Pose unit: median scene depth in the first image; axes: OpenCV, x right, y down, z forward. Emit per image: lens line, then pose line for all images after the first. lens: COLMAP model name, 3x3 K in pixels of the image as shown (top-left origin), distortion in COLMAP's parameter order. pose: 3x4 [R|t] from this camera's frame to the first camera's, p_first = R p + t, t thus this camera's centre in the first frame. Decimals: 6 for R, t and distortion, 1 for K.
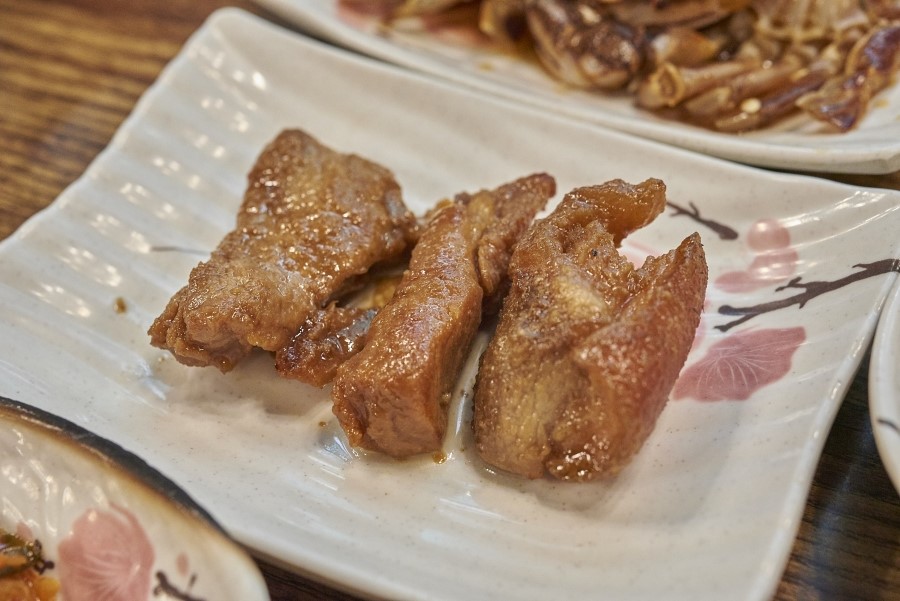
lens RADIAL K [[1536.3, 0, 450.0], [0, 1536.3, 300.5], [0, 0, 1]] dist [-0.013752, -0.004025]
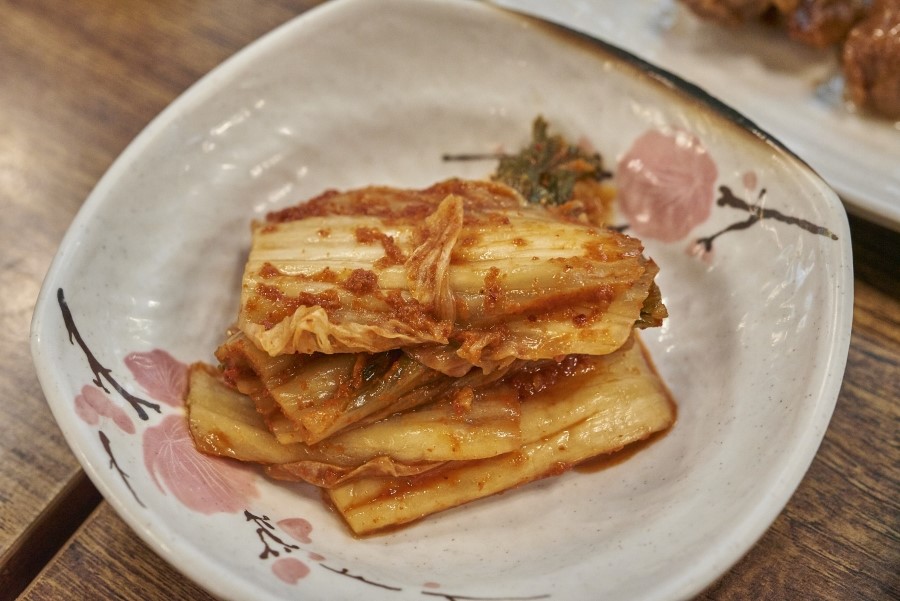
lens RADIAL K [[1536.3, 0, 450.0], [0, 1536.3, 300.5], [0, 0, 1]] dist [-0.013752, -0.004025]
pose [[0.995110, 0.098615, -0.005593, -0.289398], [-0.096515, 0.982831, 0.157254, 0.075432], [0.021004, -0.155945, 0.987542, -0.125613]]
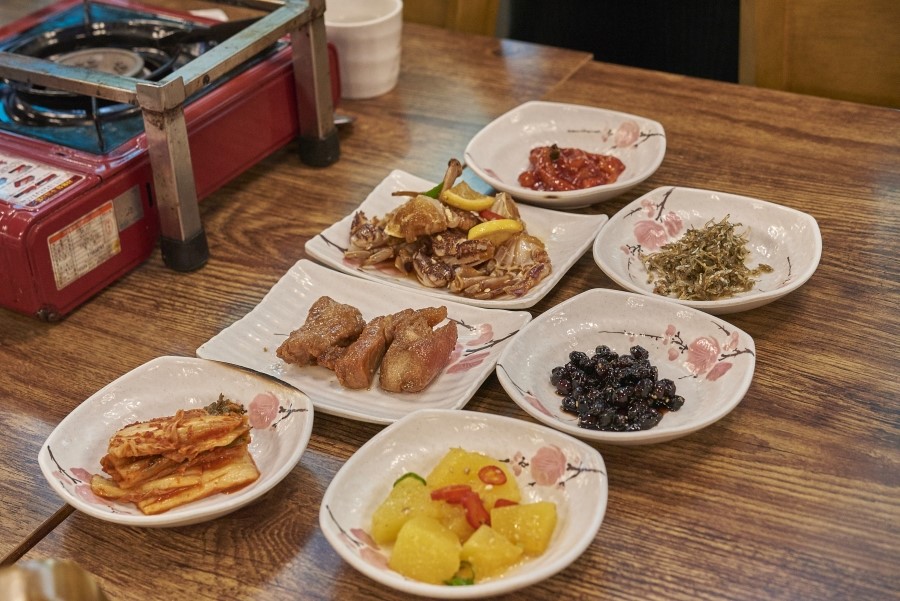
lens RADIAL K [[1536.3, 0, 450.0], [0, 1536.3, 300.5], [0, 0, 1]] dist [-0.013752, -0.004025]
pose [[0.999615, 0.006149, -0.027052, 0.203928], [-0.012460, 0.970751, -0.239766, 0.569780], [0.024787, 0.240010, 0.970454, -1.740233]]
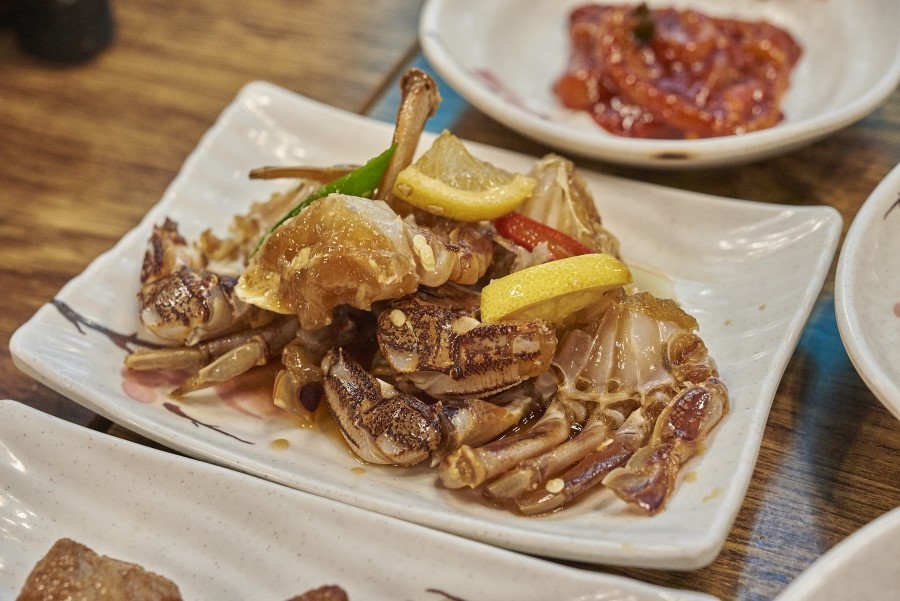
lens RADIAL K [[1536.3, 0, 450.0], [0, 1536.3, 300.5], [0, 0, 1]] dist [-0.013752, -0.004025]
pose [[0.996675, -0.043607, 0.068825, 0.070169], [0.049725, 0.994714, -0.089838, -0.158752], [-0.064543, 0.092962, 0.993575, 0.044545]]
